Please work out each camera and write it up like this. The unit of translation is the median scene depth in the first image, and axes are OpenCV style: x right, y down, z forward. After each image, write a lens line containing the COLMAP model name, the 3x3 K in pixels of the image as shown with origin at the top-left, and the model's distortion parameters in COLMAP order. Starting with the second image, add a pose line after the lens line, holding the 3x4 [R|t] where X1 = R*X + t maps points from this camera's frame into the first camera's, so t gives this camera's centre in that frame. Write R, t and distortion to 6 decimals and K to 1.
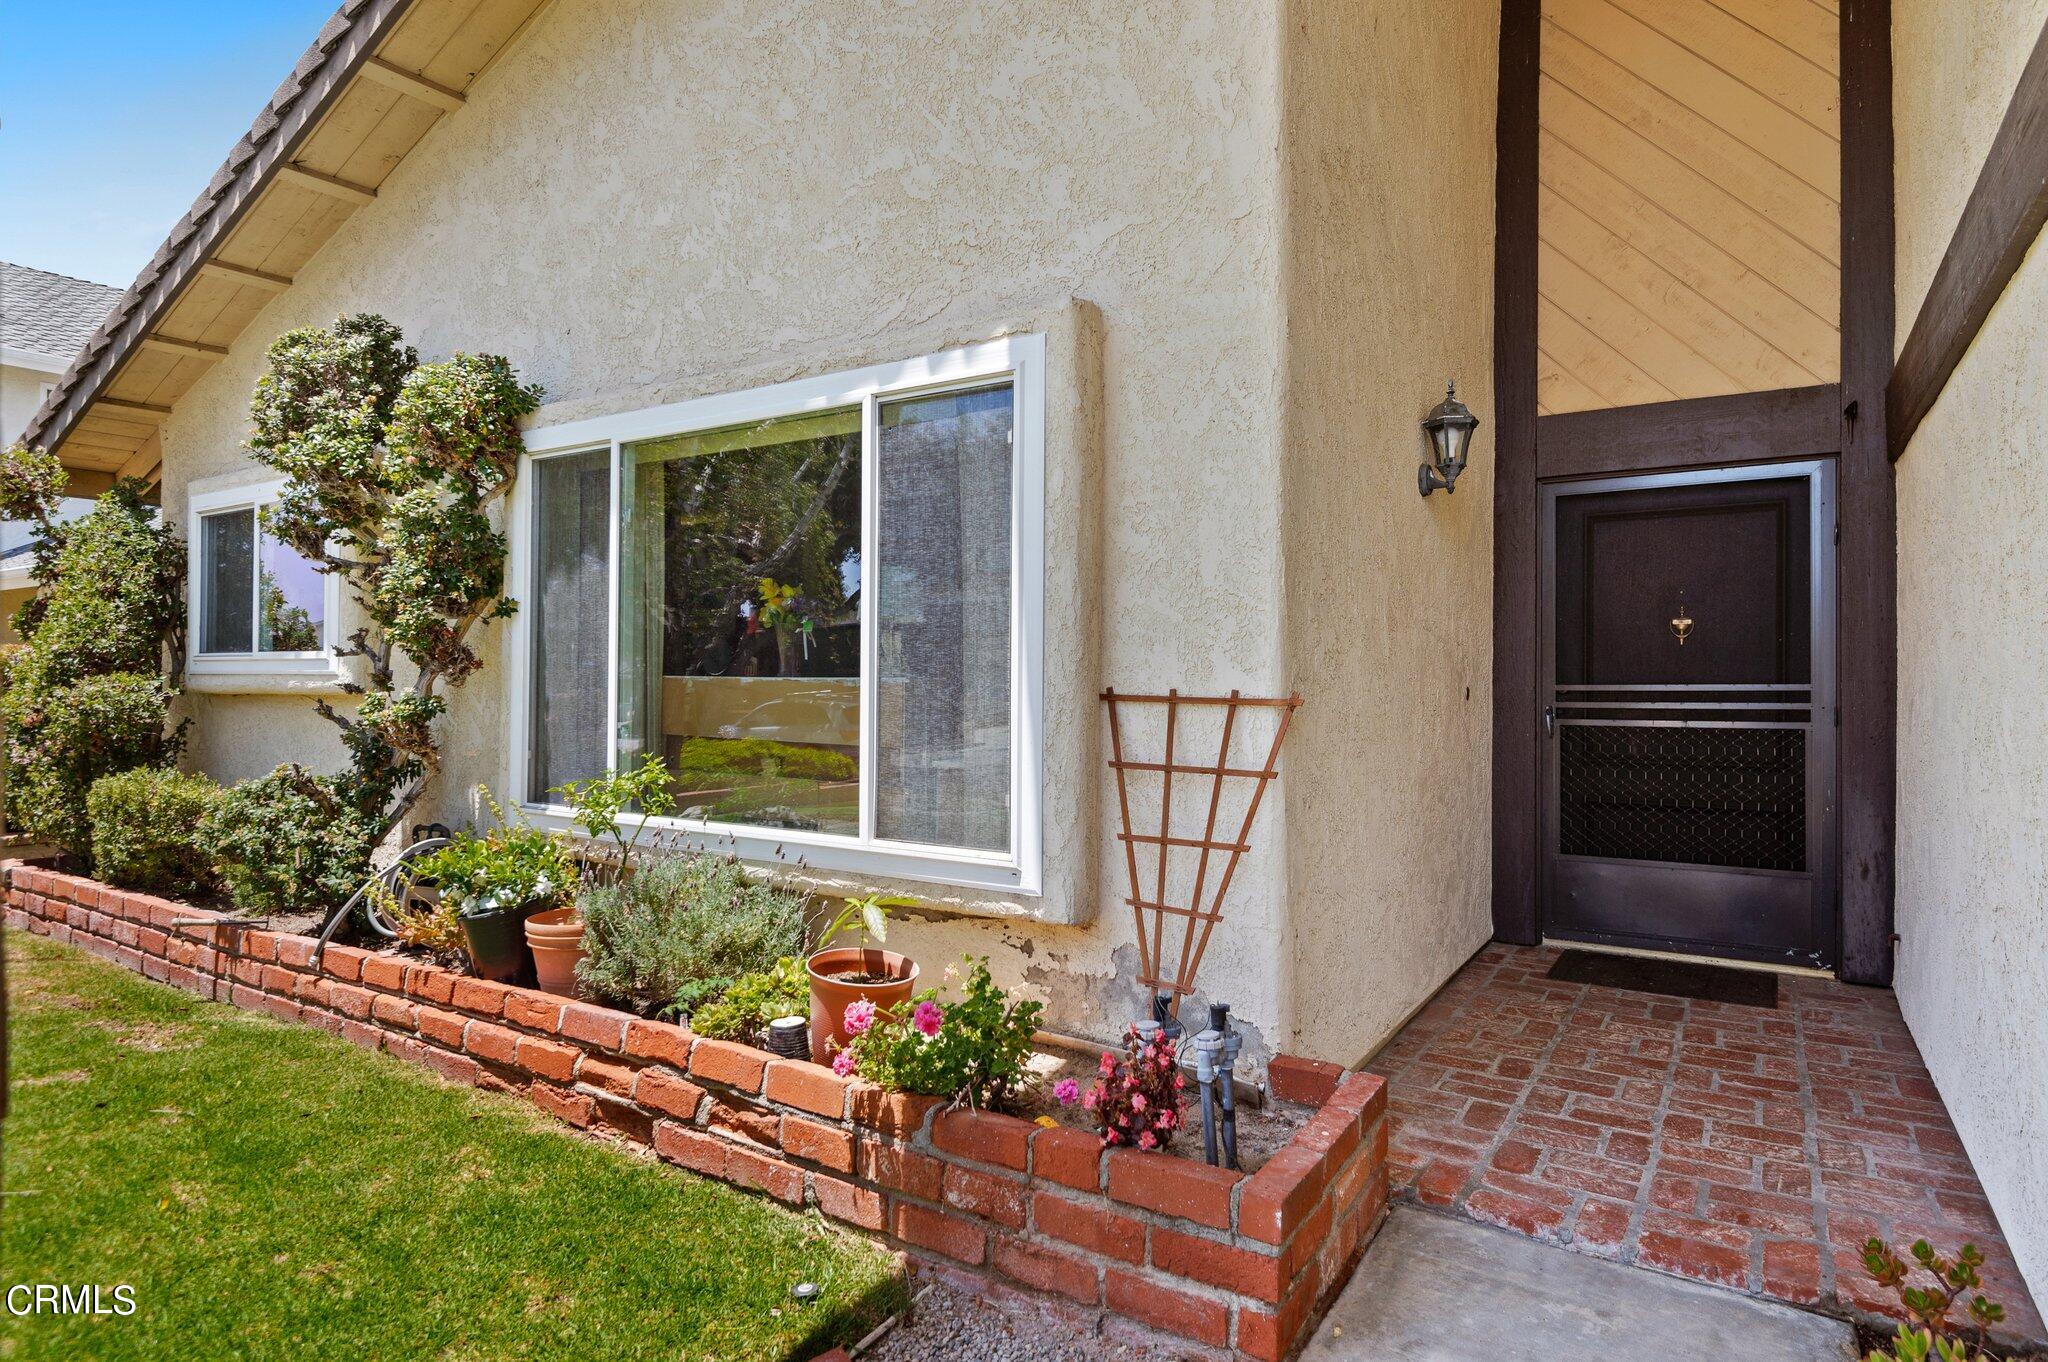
lens RADIAL K [[1141.0, 0, 1025.2], [0, 1141.0, 672.7], [0, 0, 1]] dist [0.000799, 0.000089]
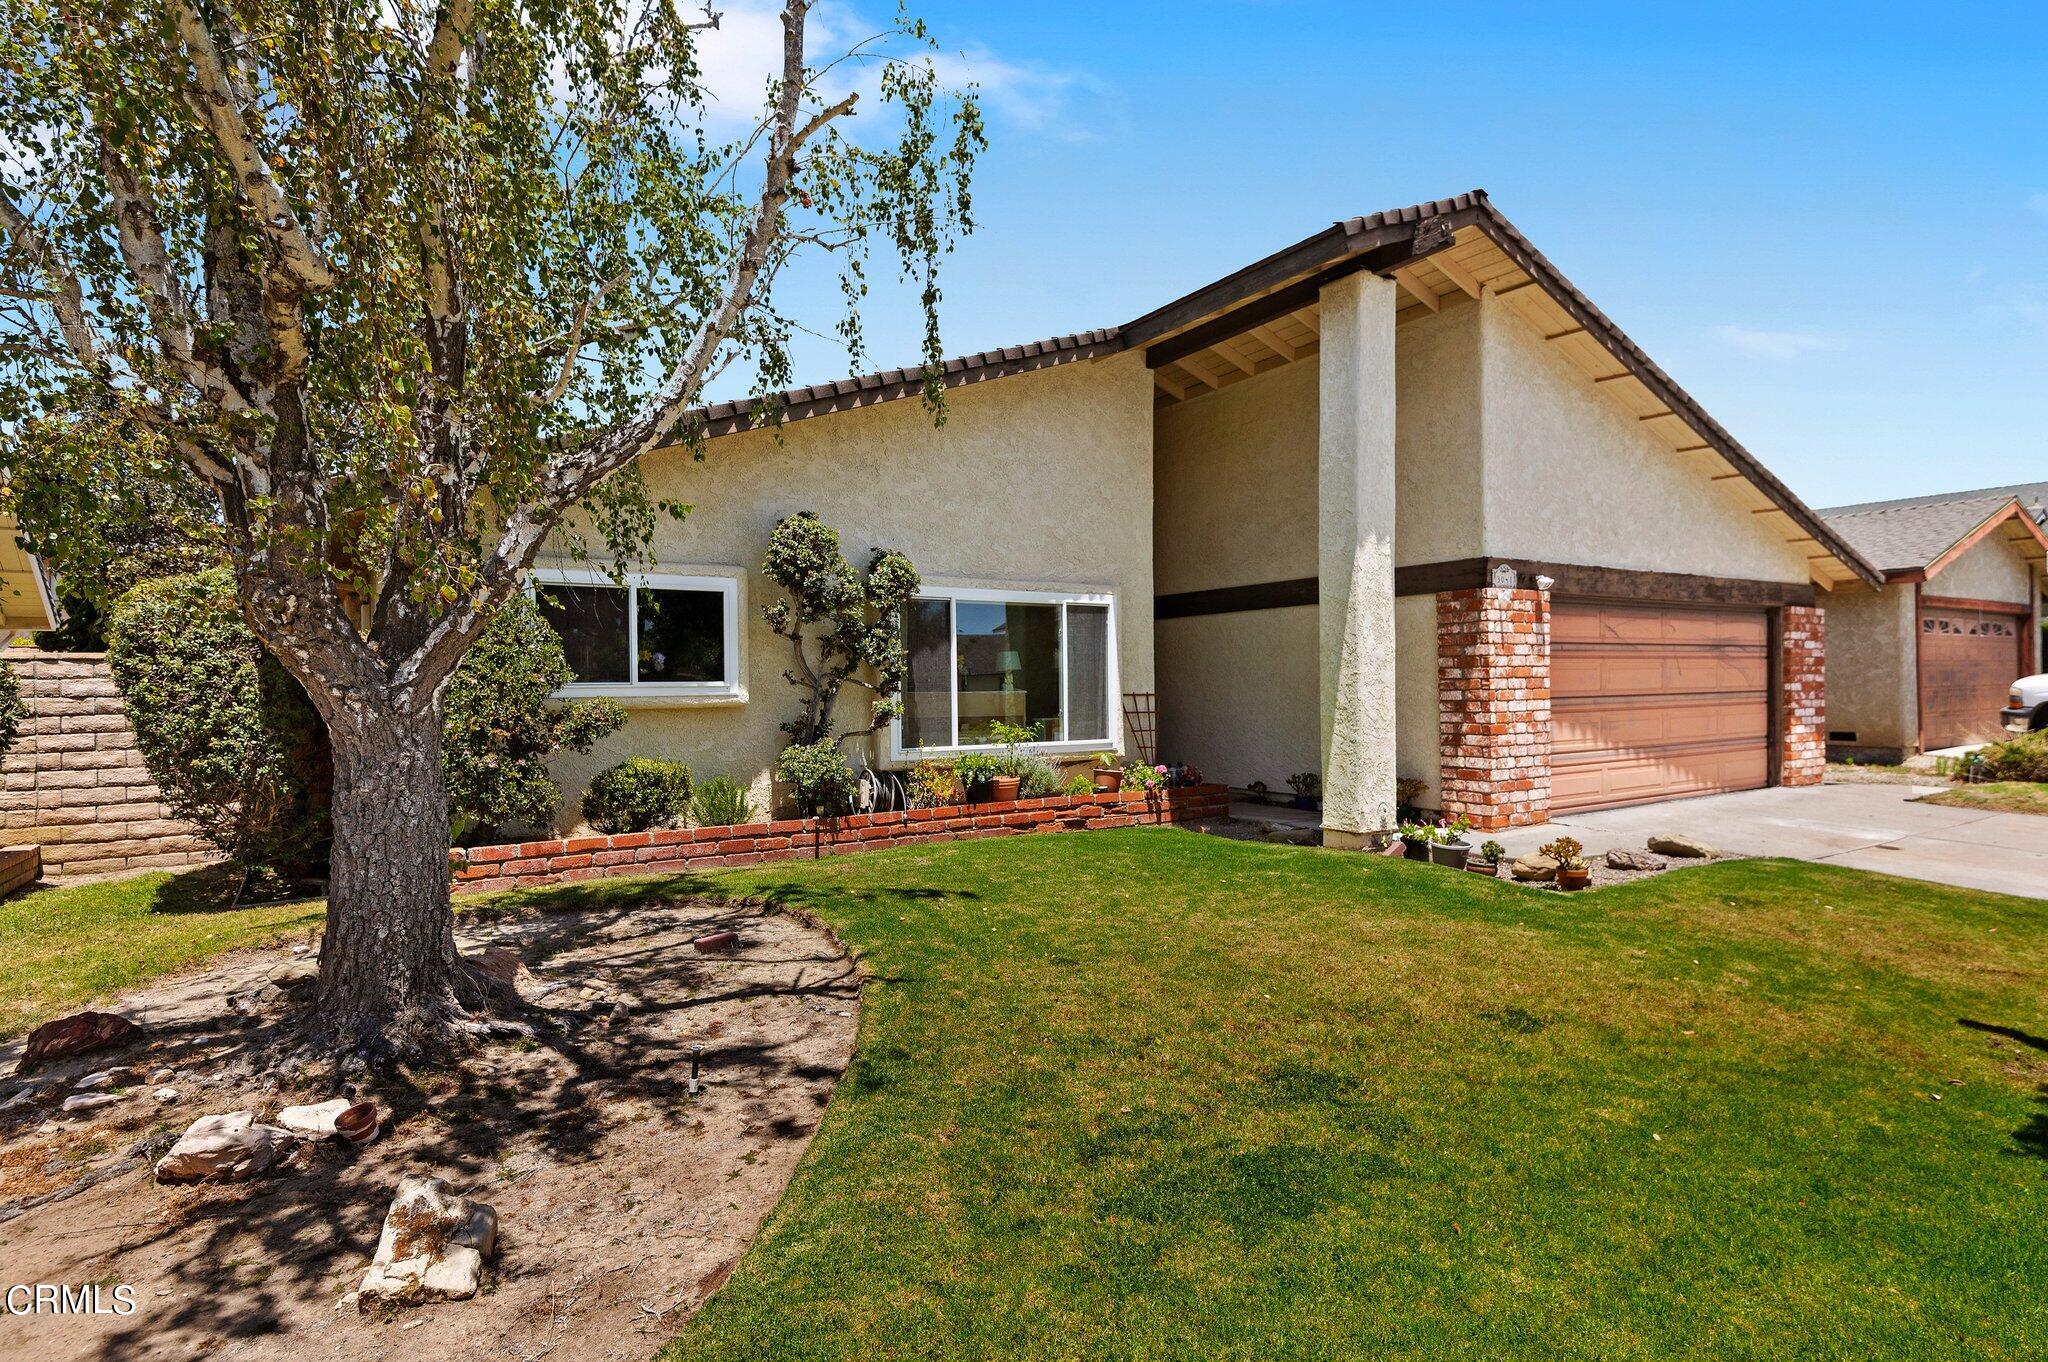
lens RADIAL K [[1042.8, 0, 1024.6], [0, 1042.8, 680.6], [0, 0, 1]] dist [0.014594, -0.001669]
pose [[0.437552, -0.006743, 0.899168, -2.922165], [0.007328, 0.999965, 0.003933, -0.036660], [-0.899163, 0.004868, 0.437586, -0.184200]]
